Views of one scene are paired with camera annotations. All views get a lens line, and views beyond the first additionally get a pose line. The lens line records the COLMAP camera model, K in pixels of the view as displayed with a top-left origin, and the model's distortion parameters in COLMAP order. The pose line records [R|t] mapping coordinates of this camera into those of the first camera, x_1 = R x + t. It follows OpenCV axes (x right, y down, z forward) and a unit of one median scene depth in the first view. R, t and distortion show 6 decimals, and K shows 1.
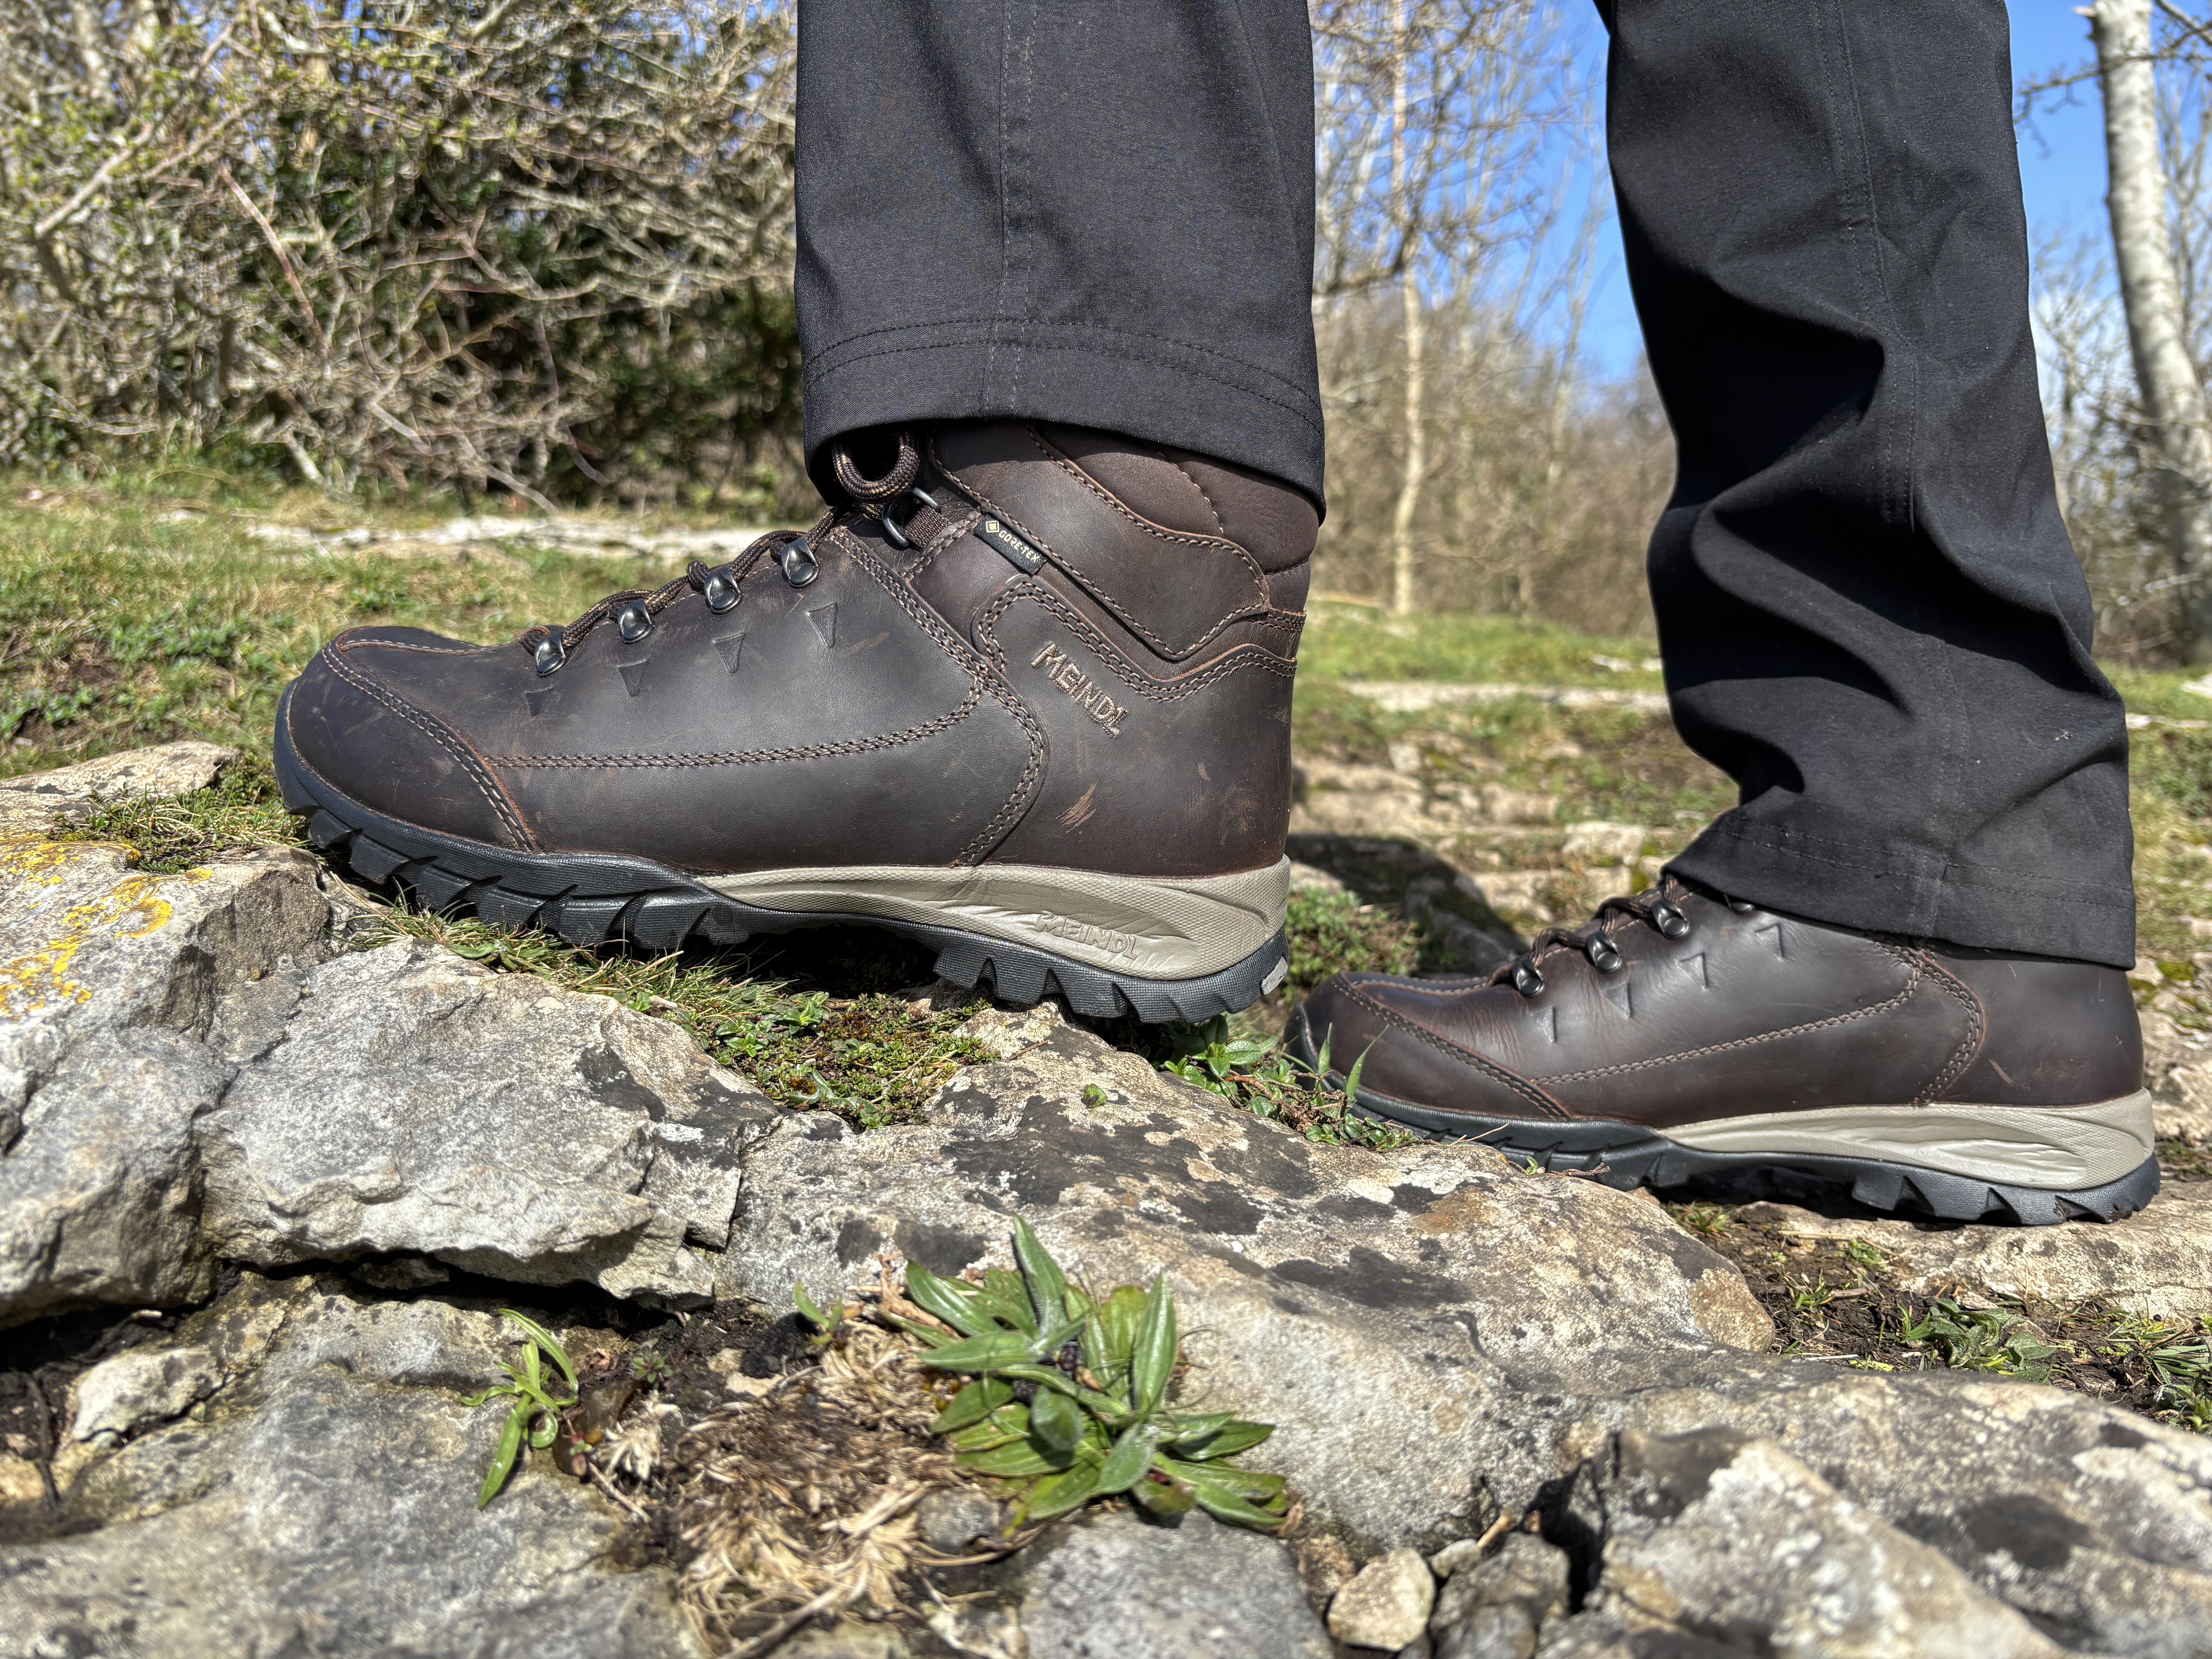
lens RADIAL K [[1750.6, 0, 1106.0], [0, 1750.6, 829.5], [0, 0, 1]] dist [0.054489, -0.083291]
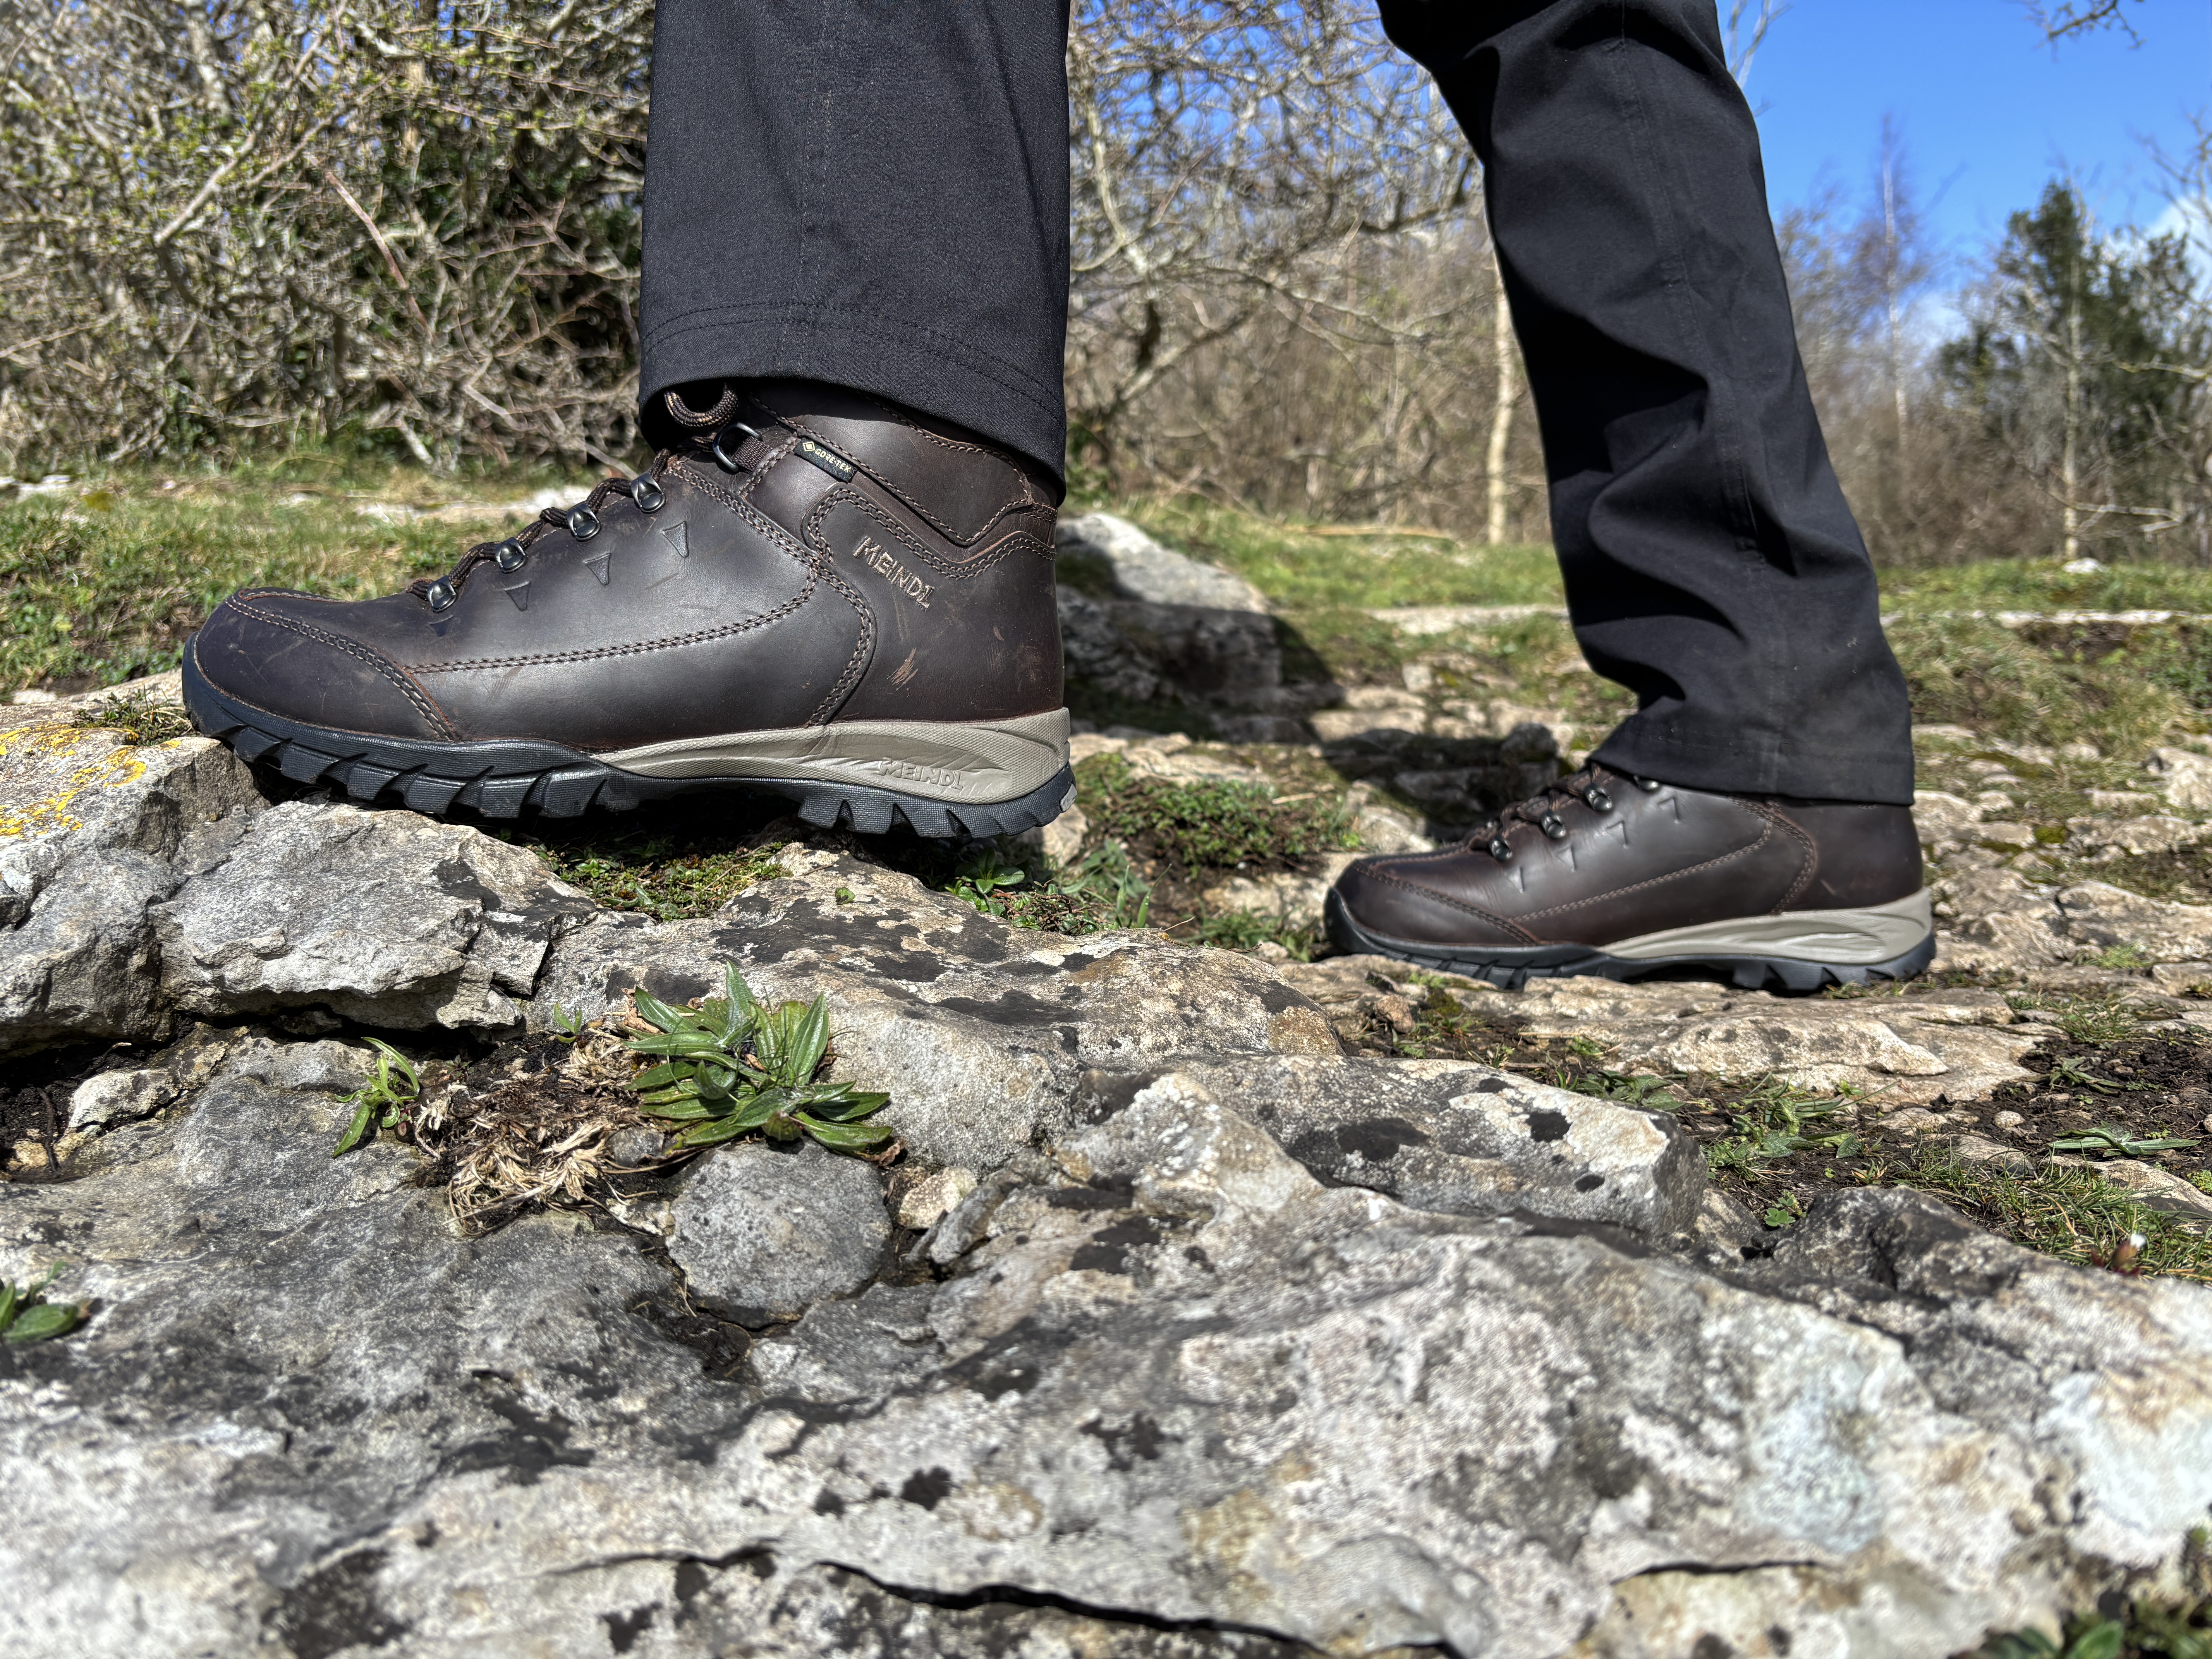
lens RADIAL K [[1748.8, 0, 1099.5], [0, 1748.8, 838.9], [0, 0, 1]] dist [0.049453, -0.068541]
pose [[0.996198, -0.028313, -0.082385, 0.216070], [0.030929, 0.999051, 0.030656, 0.057264], [0.081439, -0.033088, 0.996129, -0.200985]]
